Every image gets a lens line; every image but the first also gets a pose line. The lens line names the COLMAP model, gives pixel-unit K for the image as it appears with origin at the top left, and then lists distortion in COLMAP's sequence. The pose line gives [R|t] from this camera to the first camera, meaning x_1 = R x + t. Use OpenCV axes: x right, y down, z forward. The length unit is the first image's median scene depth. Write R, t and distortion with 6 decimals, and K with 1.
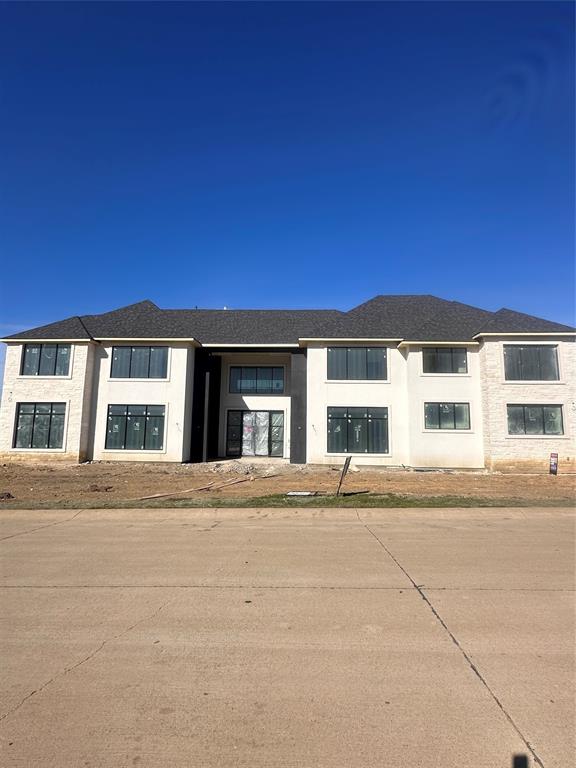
lens RADIAL K [[381.2, 0, 287.6], [0, 381.2, 384.6], [0, 0, 1]] dist [0.001042, -0.000215]
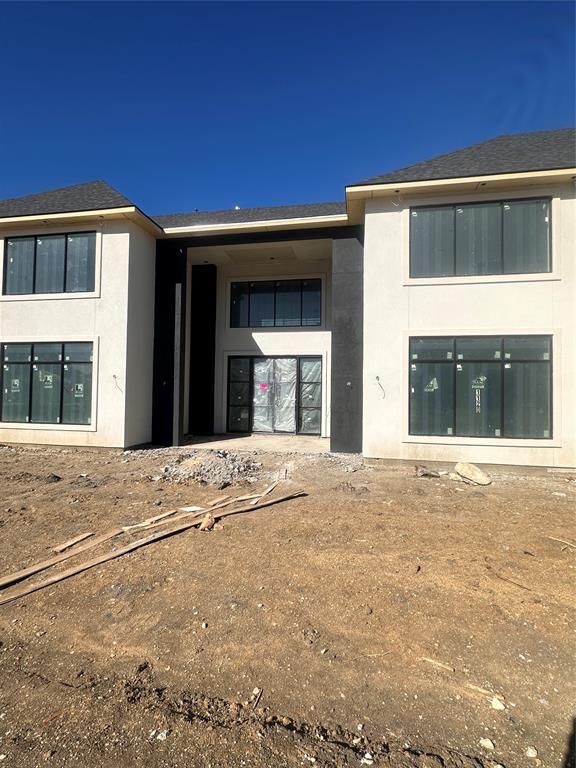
lens RADIAL K [[381.2, 0, 288.3], [0, 381.2, 385.7], [0, 0, 1]] dist [0.001042, -0.000215]
pose [[0.991103, -0.003184, -0.133063, 0.019620], [0.016646, 0.994830, 0.100182, 0.065974], [0.132056, -0.101506, 0.986031, 0.503105]]
